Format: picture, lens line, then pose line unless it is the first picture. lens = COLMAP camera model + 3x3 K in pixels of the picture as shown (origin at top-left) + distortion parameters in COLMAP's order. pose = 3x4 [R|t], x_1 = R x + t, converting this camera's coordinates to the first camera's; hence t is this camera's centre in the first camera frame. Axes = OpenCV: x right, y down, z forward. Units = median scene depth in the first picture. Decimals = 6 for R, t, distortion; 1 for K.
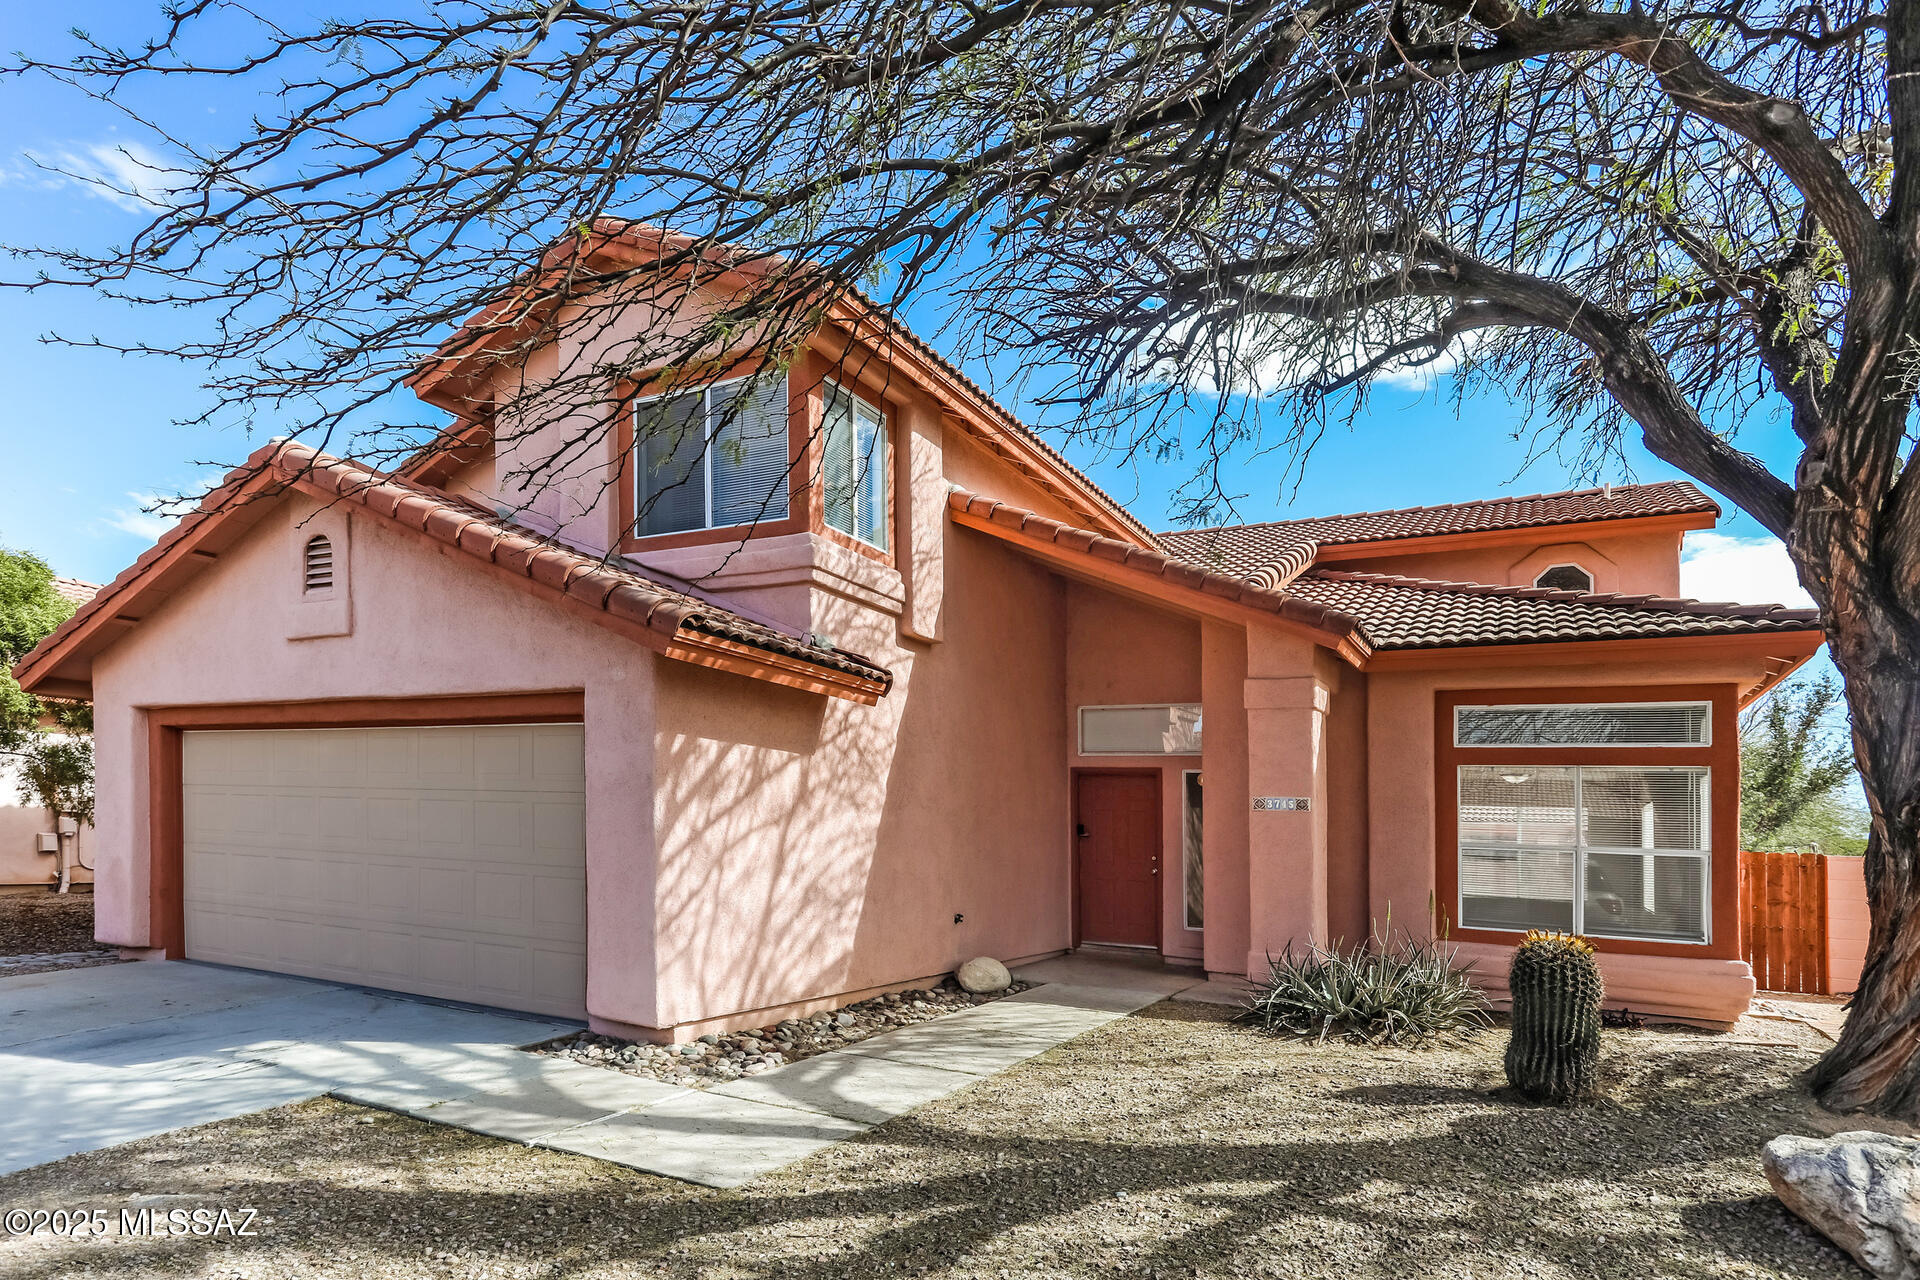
lens RADIAL K [[1056.4, 0, 959.5], [0, 1056.4, 707.4], [0, 0, 1]] dist [0.004878, 0.001300]
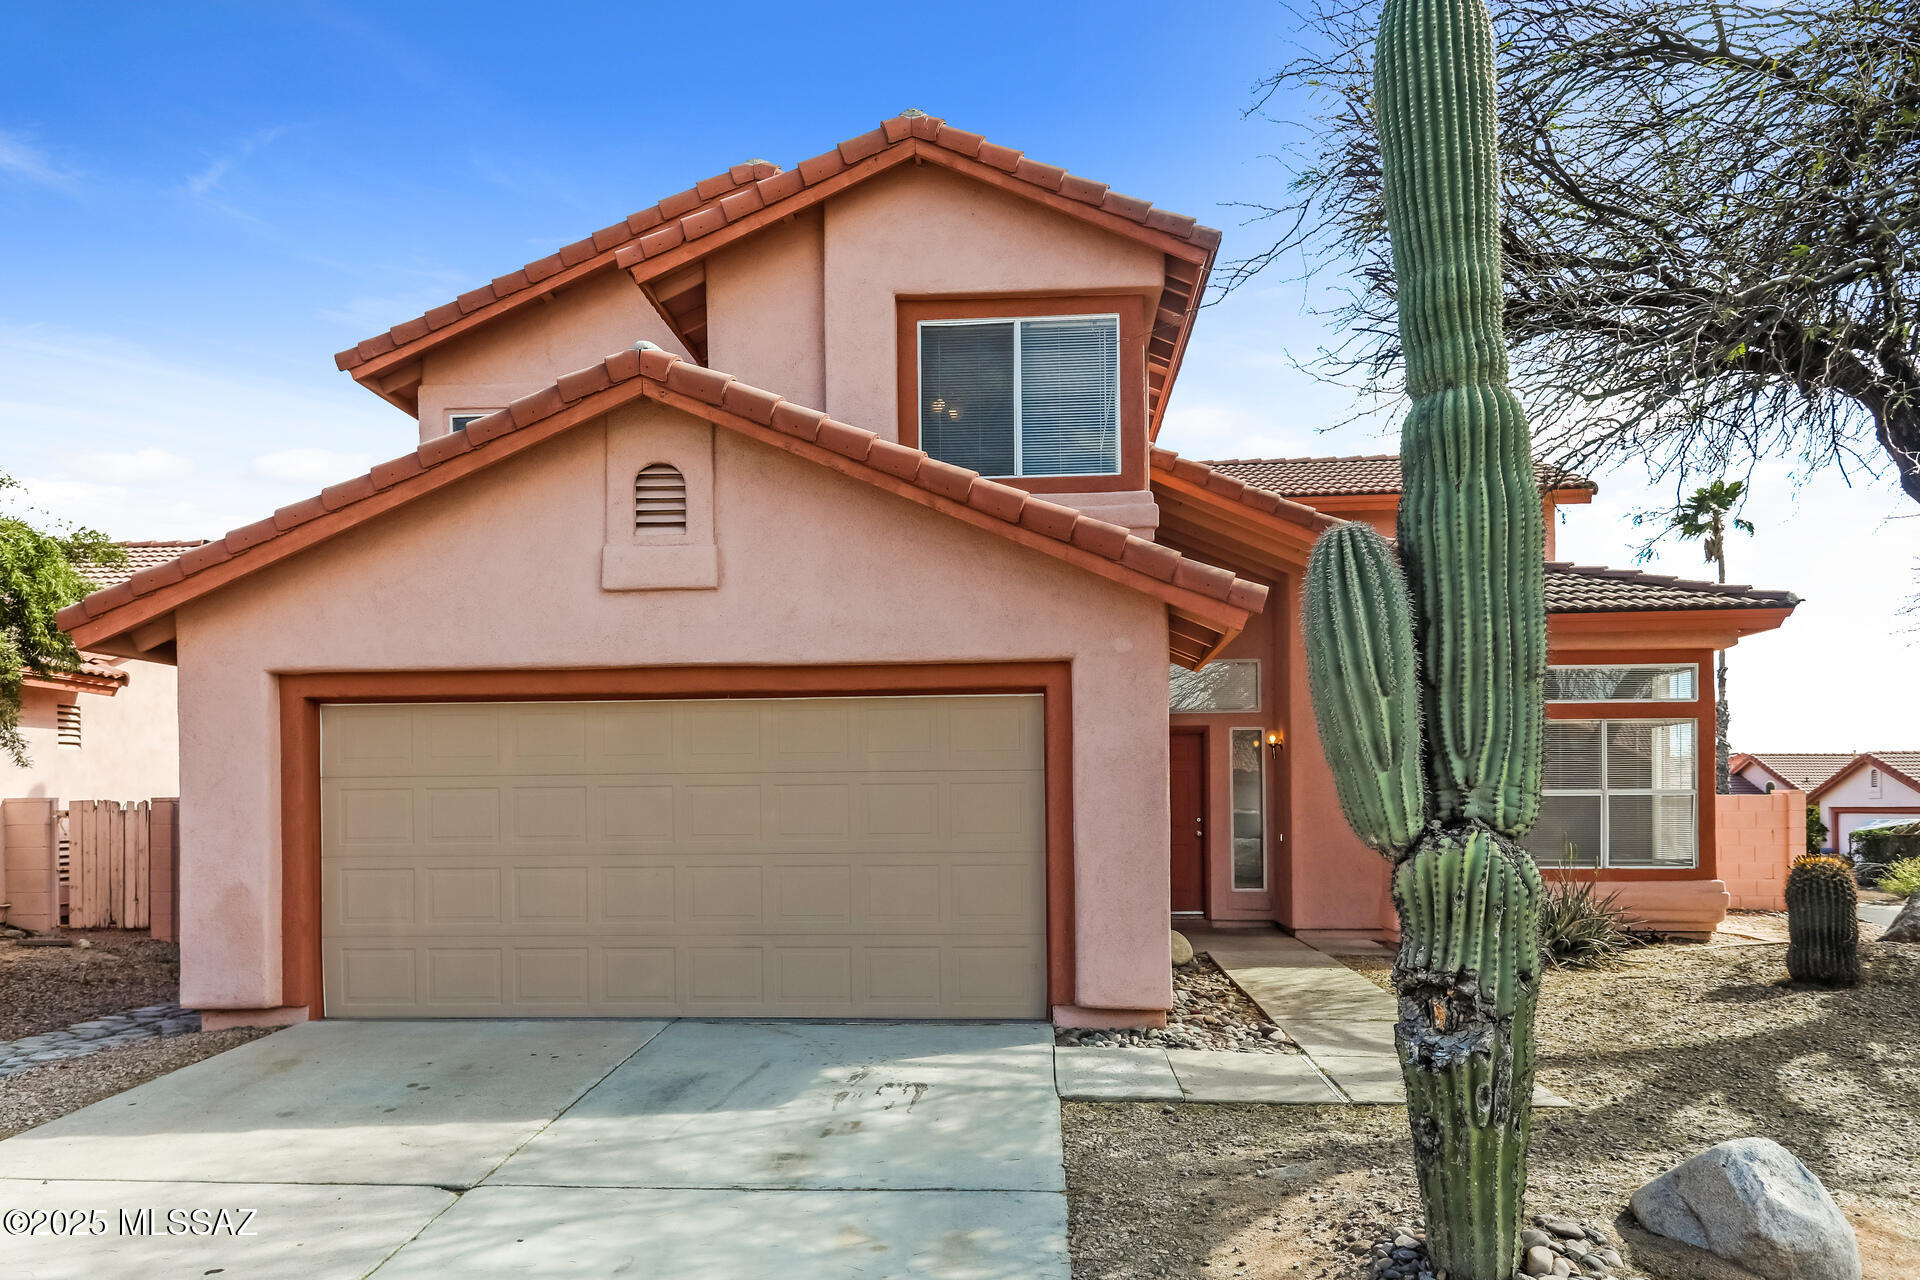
lens RADIAL K [[1367.5, 0, 960.0], [0, 1367.5, 640.0], [0, 0, 1]] dist [0.021828, 0.004425]
pose [[0.901210, 0.008371, 0.433301, -0.899008], [-0.009502, 0.999955, 0.000444, -0.031643], [-0.433278, -0.004517, 0.901249, -0.045223]]
